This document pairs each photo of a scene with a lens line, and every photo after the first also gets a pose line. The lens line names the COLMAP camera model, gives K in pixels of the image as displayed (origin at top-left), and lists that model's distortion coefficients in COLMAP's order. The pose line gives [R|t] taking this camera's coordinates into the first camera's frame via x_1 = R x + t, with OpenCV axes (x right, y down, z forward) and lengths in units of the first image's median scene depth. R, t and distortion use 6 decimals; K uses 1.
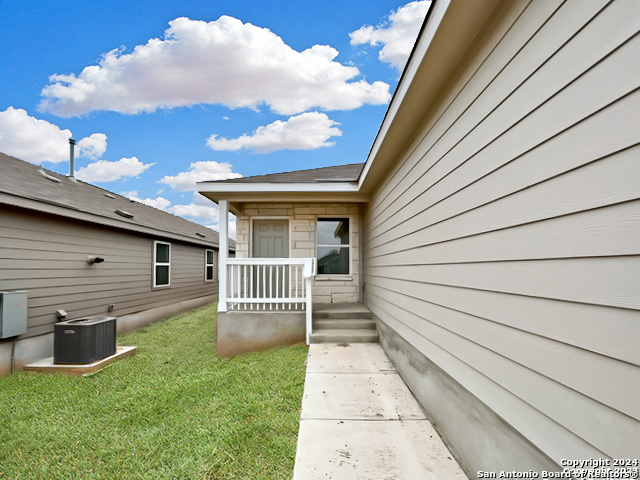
lens RADIAL K [[257.5, 0, 319.0], [0, 257.5, 240.9], [0, 0, 1]] dist [-0.001711, 0.000192]
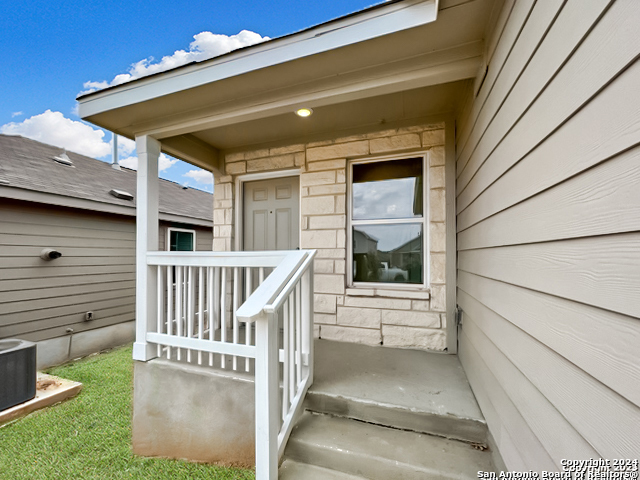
lens RADIAL K [[257.5, 0, 319.0], [0, 257.5, 240.9], [0, 0, 1]] dist [-0.001711, 0.000192]
pose [[0.943537, -0.021260, -0.330585, 0.094994], [0.038692, 0.998181, 0.046238, 0.028640], [0.329001, -0.056418, 0.942643, 0.522759]]
